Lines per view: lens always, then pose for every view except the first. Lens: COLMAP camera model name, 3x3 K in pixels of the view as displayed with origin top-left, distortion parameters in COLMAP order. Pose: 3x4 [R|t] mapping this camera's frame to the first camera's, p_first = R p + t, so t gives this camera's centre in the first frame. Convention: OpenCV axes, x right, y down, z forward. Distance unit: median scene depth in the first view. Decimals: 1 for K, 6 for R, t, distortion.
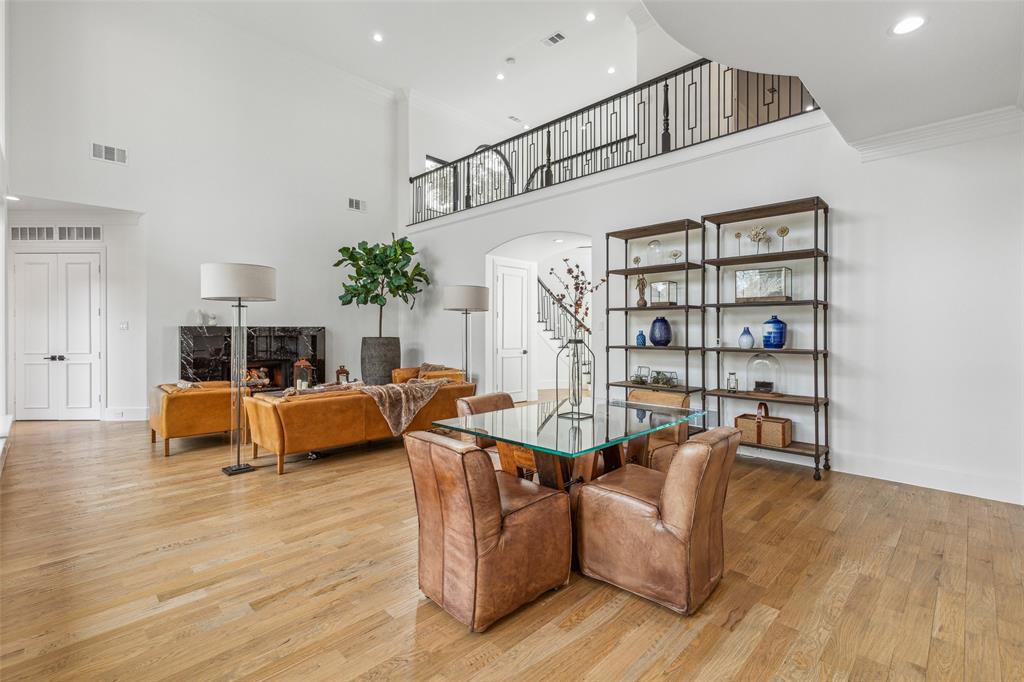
lens RADIAL K [[468.2, 0, 510.7], [0, 468.2, 334.3], [0, 0, 1]] dist [0.008187, -0.001642]
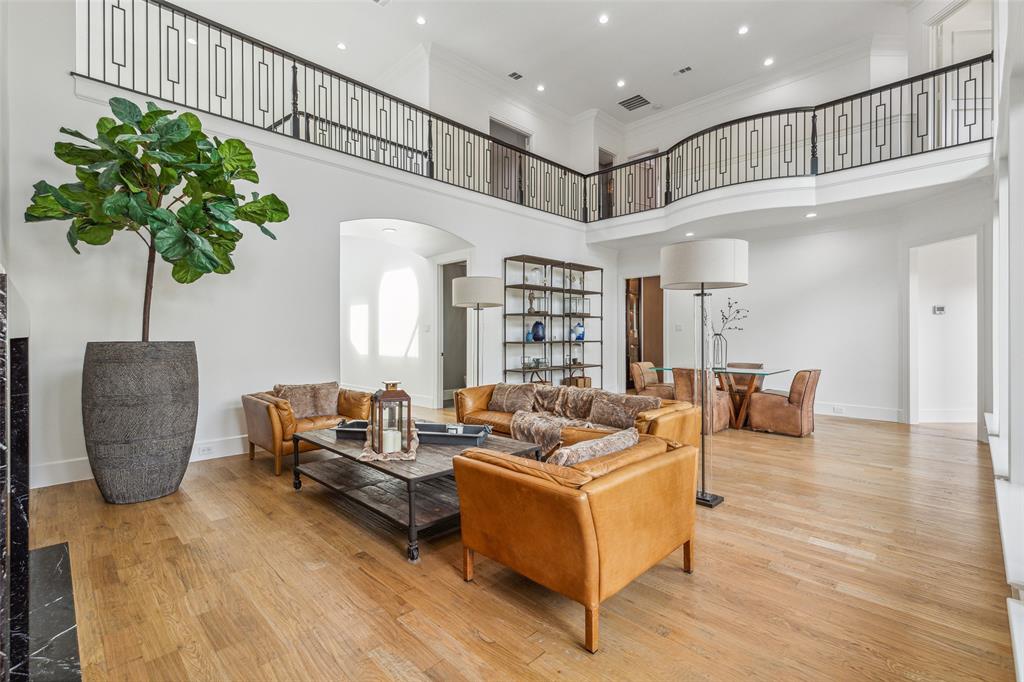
lens RADIAL K [[468.2, 0, 511.9], [0, 468.2, 335.1], [0, 0, 1]] dist [0.008187, -0.001642]
pose [[-0.004091, -0.001689, 0.999990, -1.091423], [0.007620, 0.999969, 0.001720, 0.003281], [-0.999963, 0.007627, -0.004078, 1.048860]]
